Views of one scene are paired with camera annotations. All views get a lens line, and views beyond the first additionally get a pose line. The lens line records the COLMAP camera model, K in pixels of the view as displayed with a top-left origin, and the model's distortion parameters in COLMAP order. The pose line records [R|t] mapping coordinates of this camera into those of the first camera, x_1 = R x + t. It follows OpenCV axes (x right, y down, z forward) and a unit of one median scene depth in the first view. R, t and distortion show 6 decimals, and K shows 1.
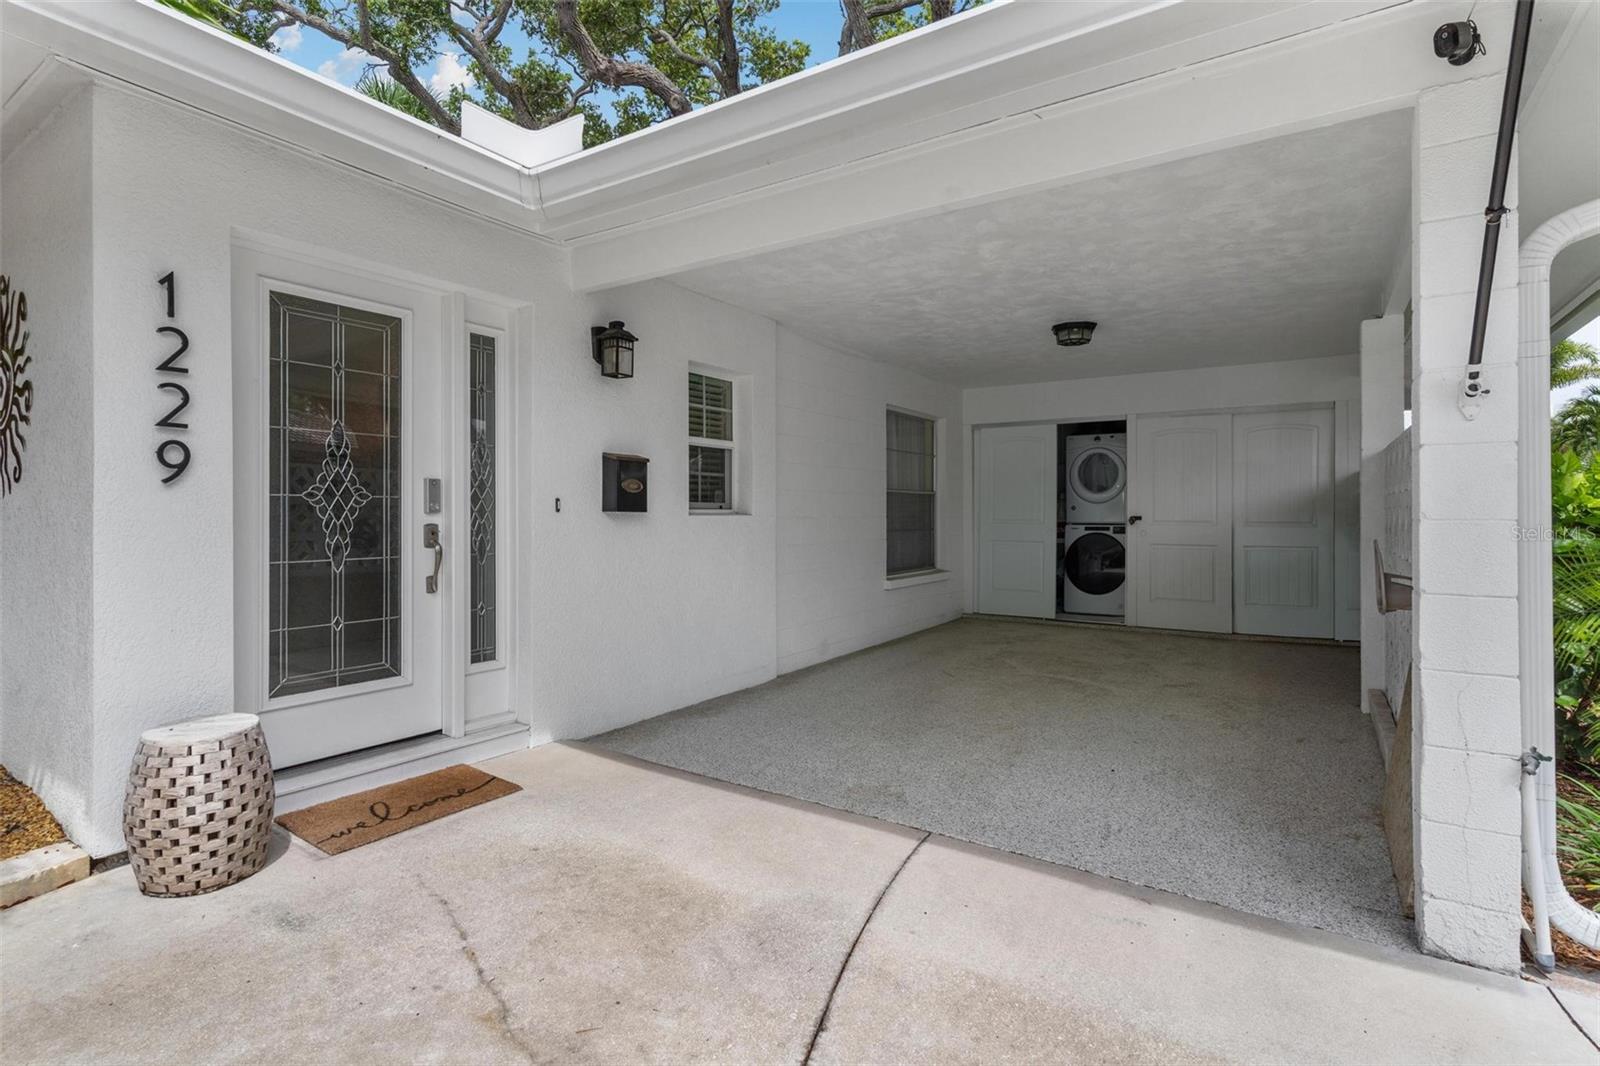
lens RADIAL K [[763.7, 0, 802.2], [0, 763.7, 518.2], [0, 0, 1]] dist [-0.002546, 0.000896]
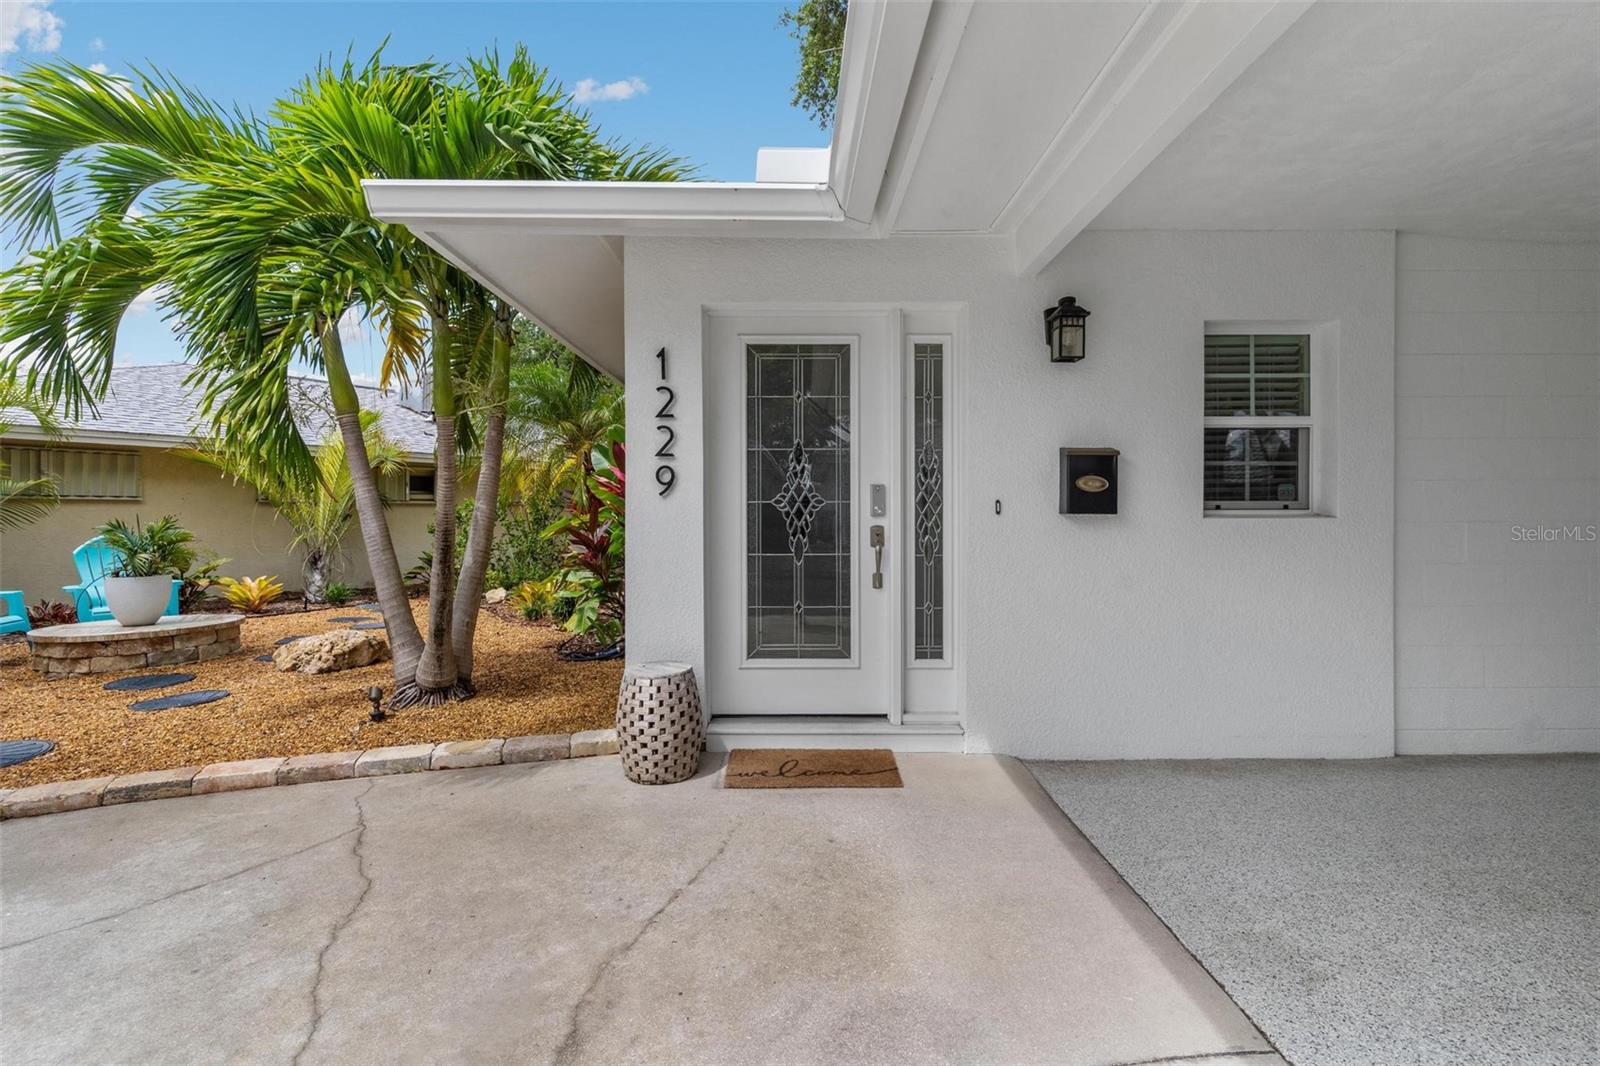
lens RADIAL K [[763.7, 0, 802.2], [0, 763.7, 529.5], [0, 0, 1]] dist [-0.002546, 0.000896]
pose [[0.566764, 0.016061, -0.823724, 0.364887], [-0.003303, 0.999846, 0.017223, -0.005837], [0.823874, -0.007040, 0.566730, 0.292403]]
